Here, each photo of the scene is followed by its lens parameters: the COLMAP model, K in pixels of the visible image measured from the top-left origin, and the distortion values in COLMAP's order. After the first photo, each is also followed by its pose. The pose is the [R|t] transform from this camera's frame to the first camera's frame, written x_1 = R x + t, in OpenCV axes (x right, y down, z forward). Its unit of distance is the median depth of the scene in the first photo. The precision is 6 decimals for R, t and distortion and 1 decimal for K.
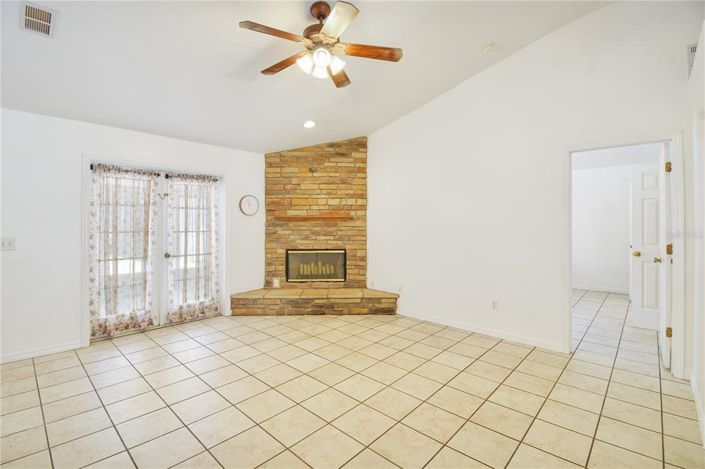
lens RADIAL K [[319.8, 0, 351.9], [0, 319.8, 221.7], [0, 0, 1]] dist [0.001647, -0.000091]
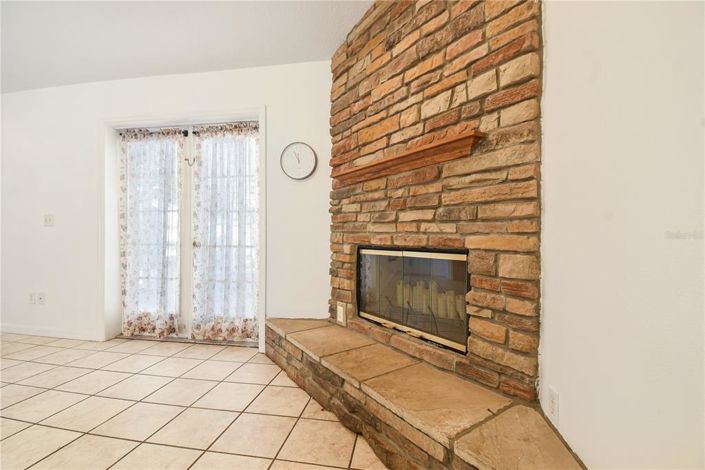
lens RADIAL K [[320.0, 0, 351.3], [0, 320.0, 237.1], [0, 0, 1]] dist [0.028535, -0.029337]
pose [[0.544015, 0.001431, -0.839075, 0.178264], [0.000662, 0.999998, 0.002135, 0.073814], [0.839075, -0.001717, 0.544012, 0.746878]]
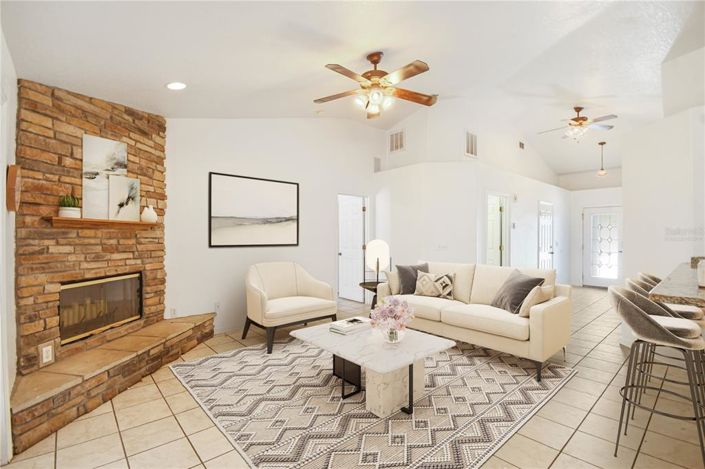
lens RADIAL K [[320.0, 0, 351.3], [0, 320.0, 236.6], [0, 0, 1]] dist [0.028535, -0.029337]
pose [[0.102950, 0.000883, 0.994686, -0.668122], [-0.006888, 0.999976, -0.000175, 0.009540], [-0.994663, -0.006833, 0.102953, 0.488368]]
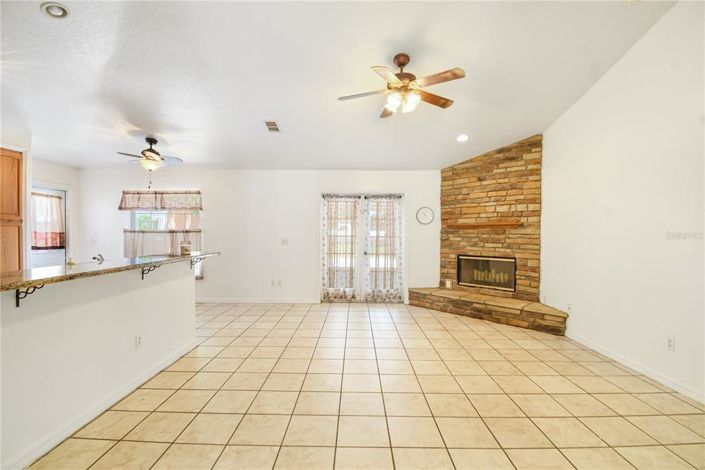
lens RADIAL K [[320.0, 0, 351.3], [0, 320.0, 237.1], [0, 0, 1]] dist [0.028535, -0.029337]
pose [[0.670249, 0.012979, -0.742023, 0.365464], [0.000840, 0.999833, 0.018247, 0.006315], [0.742136, -0.012853, 0.670126, -0.002610]]
